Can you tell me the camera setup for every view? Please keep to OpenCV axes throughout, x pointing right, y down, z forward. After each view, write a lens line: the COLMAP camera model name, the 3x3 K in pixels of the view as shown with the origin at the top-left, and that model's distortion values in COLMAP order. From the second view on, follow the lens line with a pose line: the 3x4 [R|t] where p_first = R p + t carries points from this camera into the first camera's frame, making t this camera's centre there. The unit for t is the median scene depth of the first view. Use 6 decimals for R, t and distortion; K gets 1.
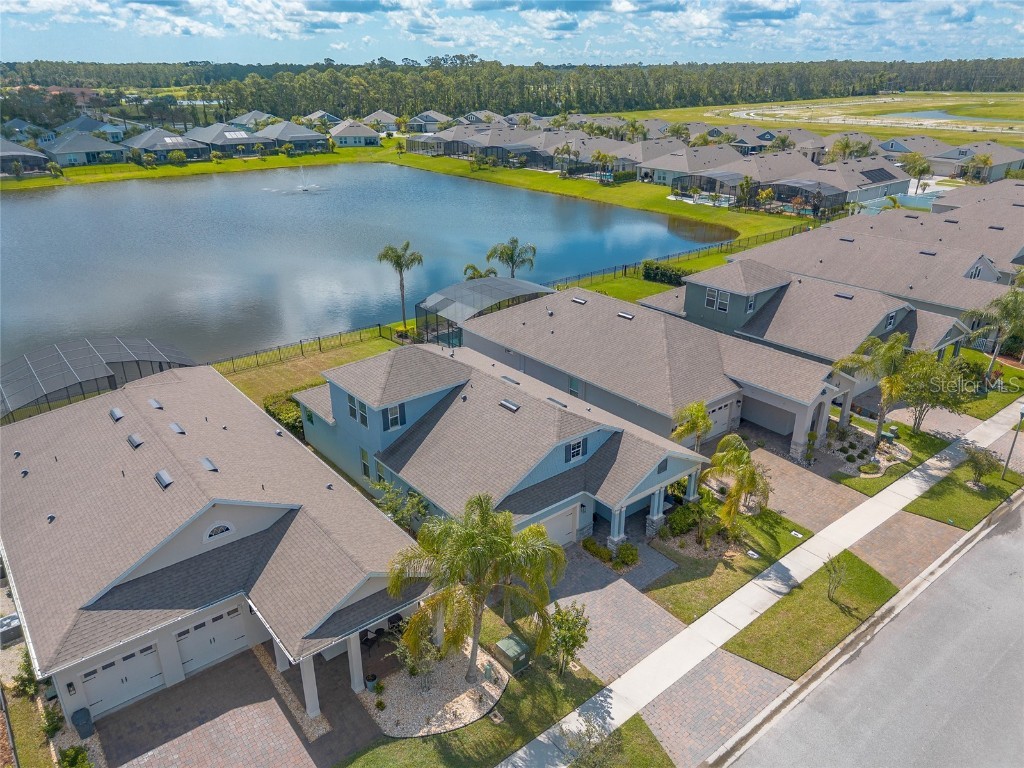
lens RADIAL K [[725.1, 0, 508.9], [0, 725.1, 384.3], [0, 0, 1]] dist [0.061390, -0.058169]
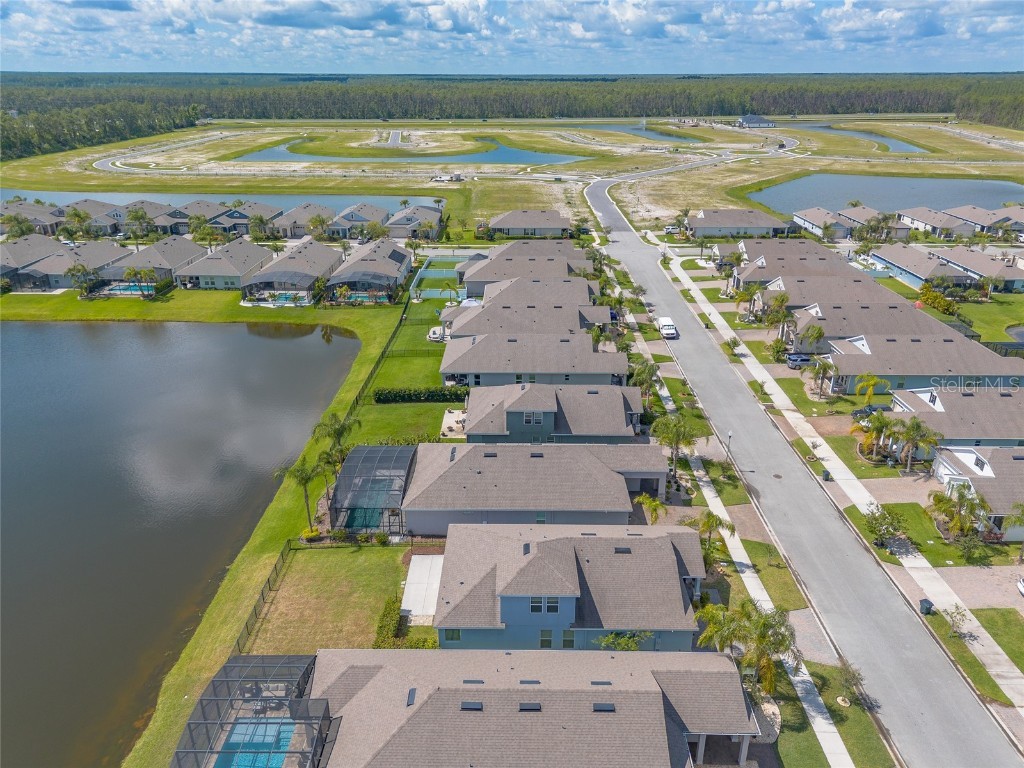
lens RADIAL K [[721.5, 0, 512.0], [0, 721.5, 384.0], [0, 0, 1]] dist [0.067179, -0.064329]
pose [[0.632513, -0.298741, 0.714619, -1.147153], [0.304169, 0.944310, 0.125540, -0.572772], [-0.712326, 0.137959, 0.688156, 0.044896]]
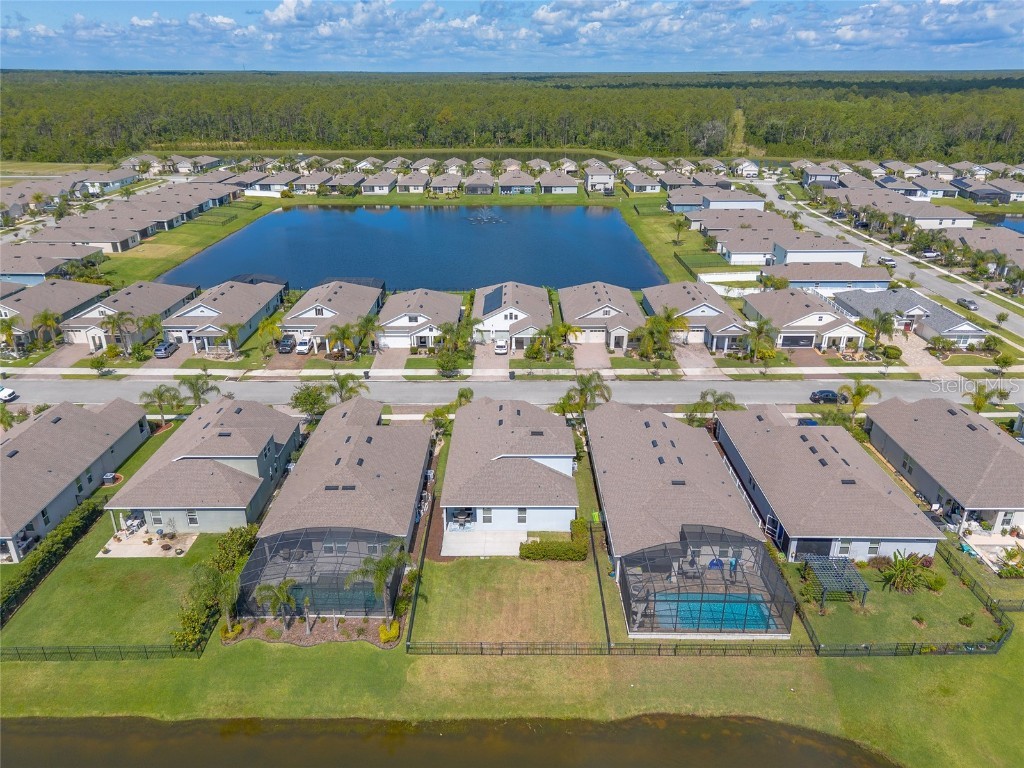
lens RADIAL K [[721.5, 0, 512.0], [0, 721.5, 384.0], [0, 0, 1]] dist [0.067179, -0.064329]
pose [[-0.778043, -0.244318, 0.578756, -1.221793], [0.251231, 0.723387, 0.643113, -1.442186], [-0.575789, 0.645771, -0.501445, 2.038001]]
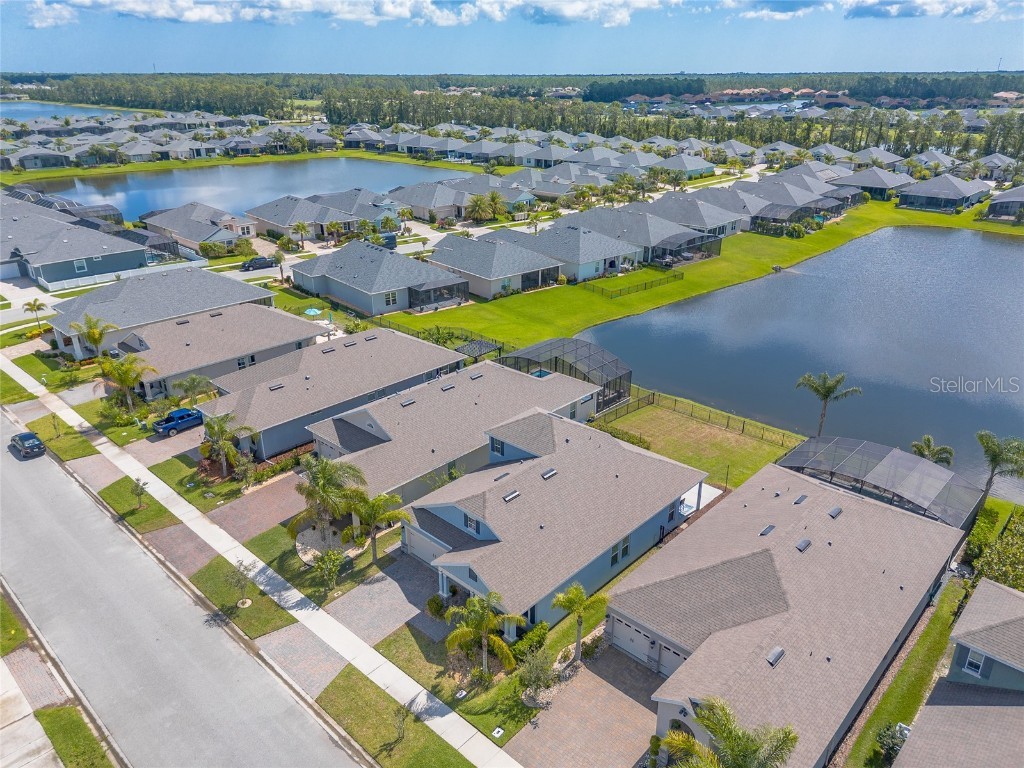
lens RADIAL K [[725.1, 0, 508.9], [0, 725.1, 384.3], [0, 0, 1]] dist [0.061390, -0.058169]
pose [[0.134278, 0.389101, -0.911356, 1.129076], [-0.391292, 0.865769, 0.311985, -0.529796], [0.910418, 0.314713, 0.268506, 0.594934]]
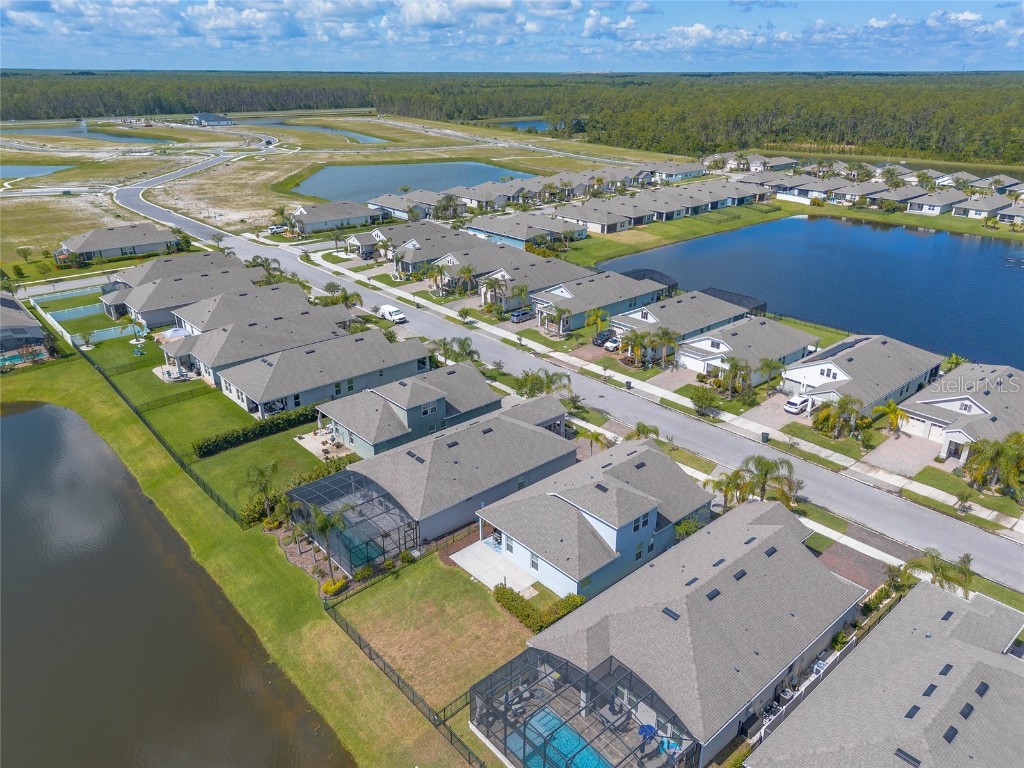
lens RADIAL K [[725.1, 0, 508.9], [0, 725.1, 384.3], [0, 0, 1]] dist [0.061390, -0.058169]
pose [[-0.046852, -0.388237, 0.920368, -1.644123], [0.395045, 0.839063, 0.374050, -0.993644], [-0.917466, 0.381111, 0.114059, 1.008246]]
